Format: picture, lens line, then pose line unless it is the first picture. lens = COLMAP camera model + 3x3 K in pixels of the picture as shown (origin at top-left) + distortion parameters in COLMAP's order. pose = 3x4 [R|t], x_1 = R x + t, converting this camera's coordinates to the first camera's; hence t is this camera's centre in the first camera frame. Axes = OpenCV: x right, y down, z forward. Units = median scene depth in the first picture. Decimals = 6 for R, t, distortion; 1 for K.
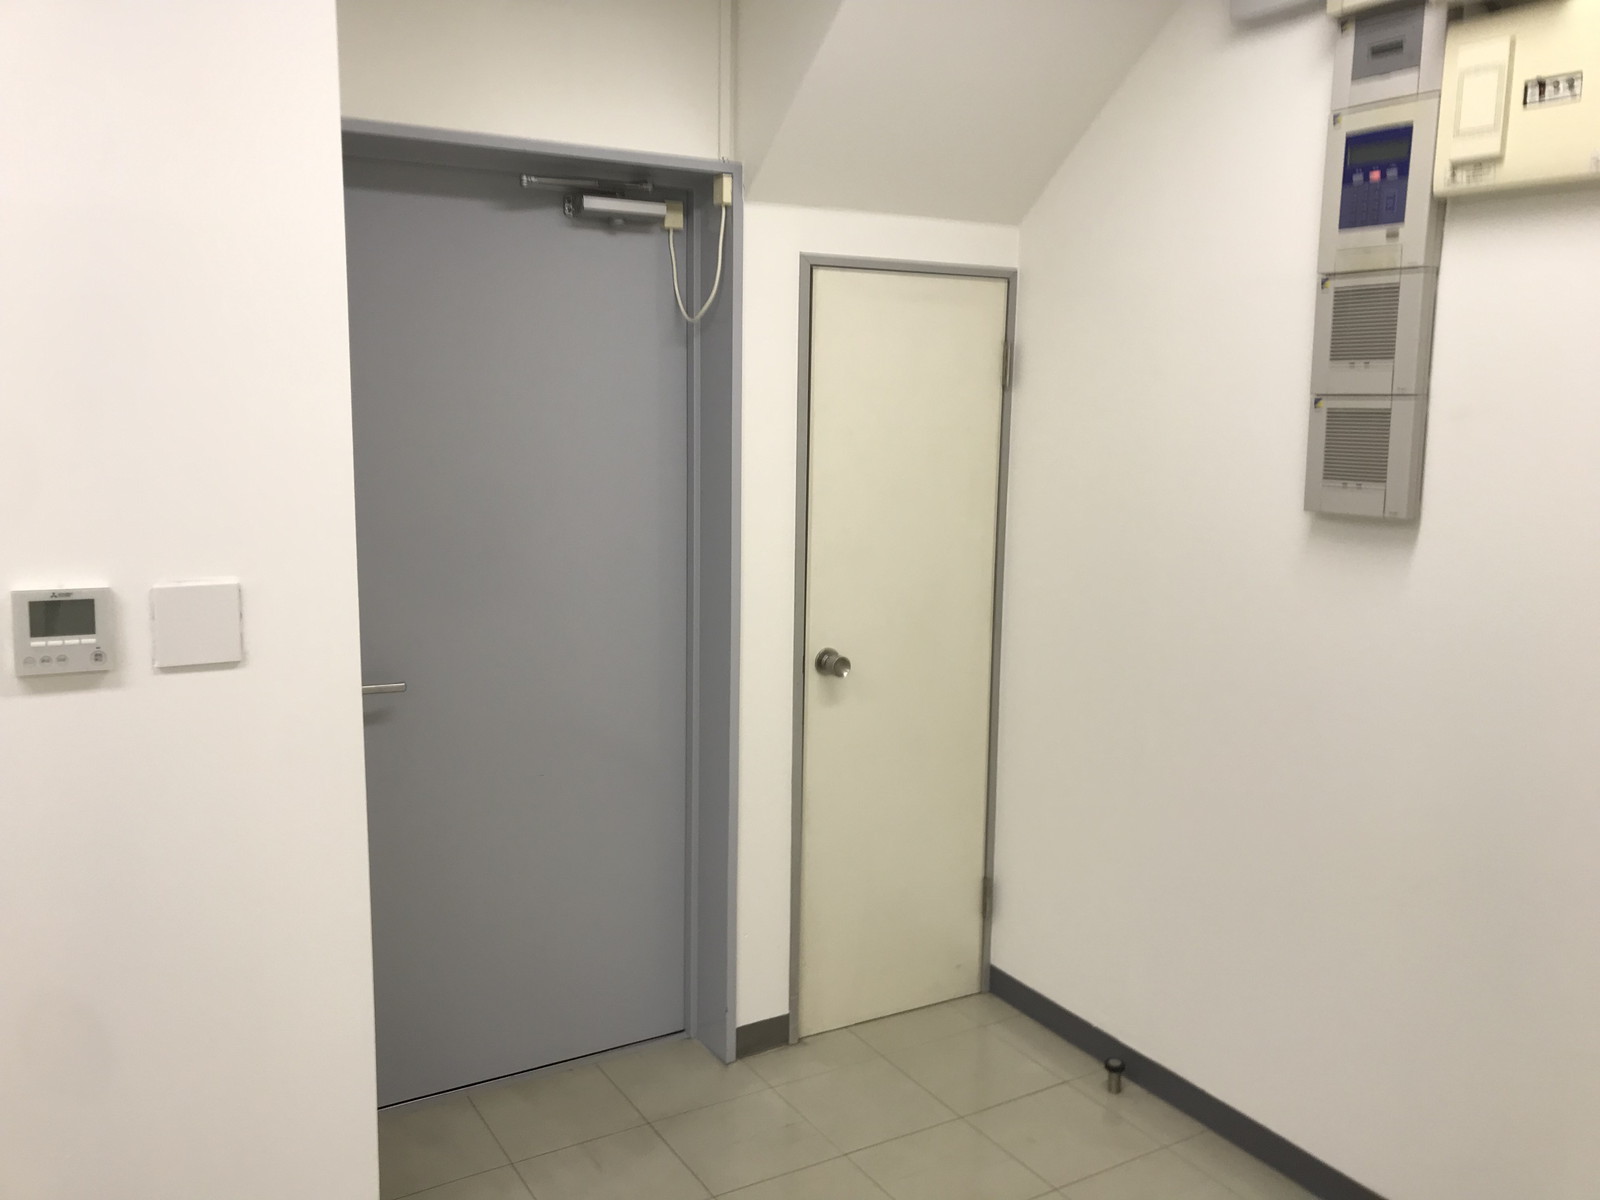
lens RADIAL K [[1318.4, 0, 783.7], [0, 1318.4, 611.6], [0, 0, 1]] dist [0.013532, -0.010118]
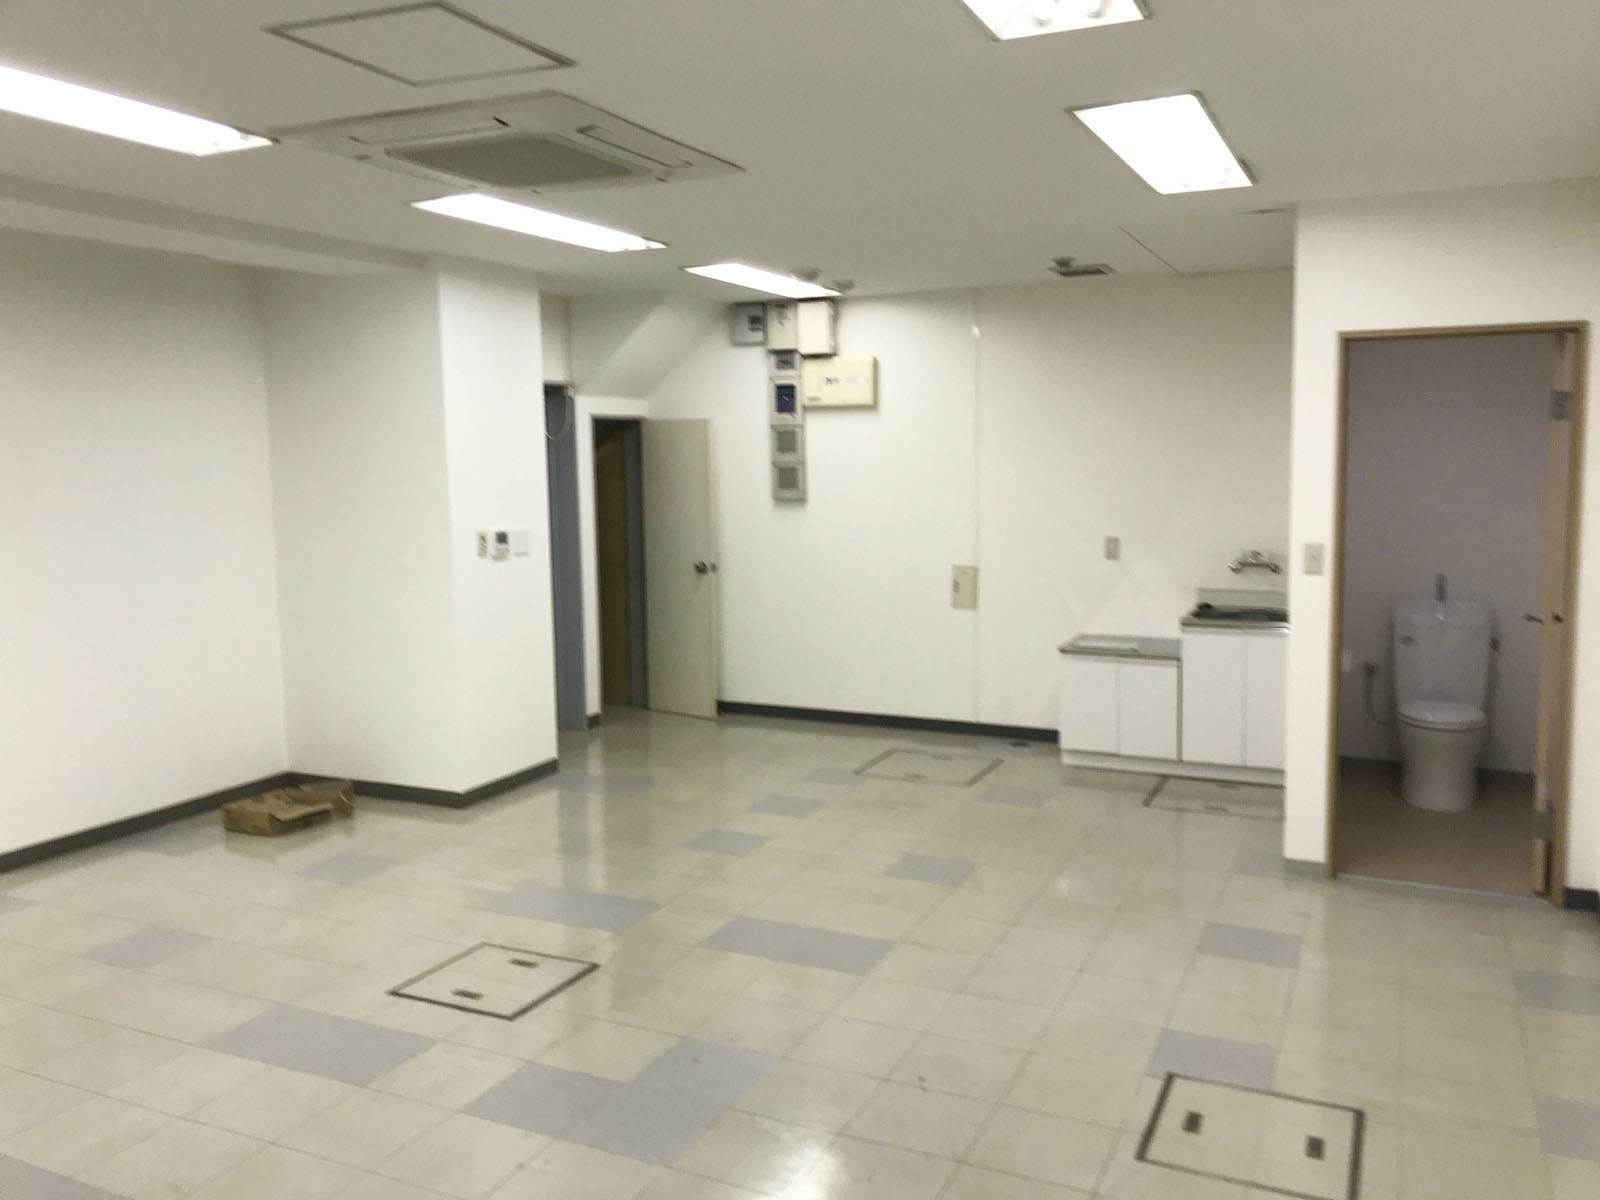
lens RADIAL K [[1318.4, 0, 796.4], [0, 1318.4, 588.6], [0, 0, 1]] dist [0.013532, -0.010118]
pose [[0.822209, -0.078870, 0.563695, -1.738238], [0.110330, 0.993654, -0.021900, 0.272749], [-0.558391, 0.080199, 0.825692, -2.081954]]
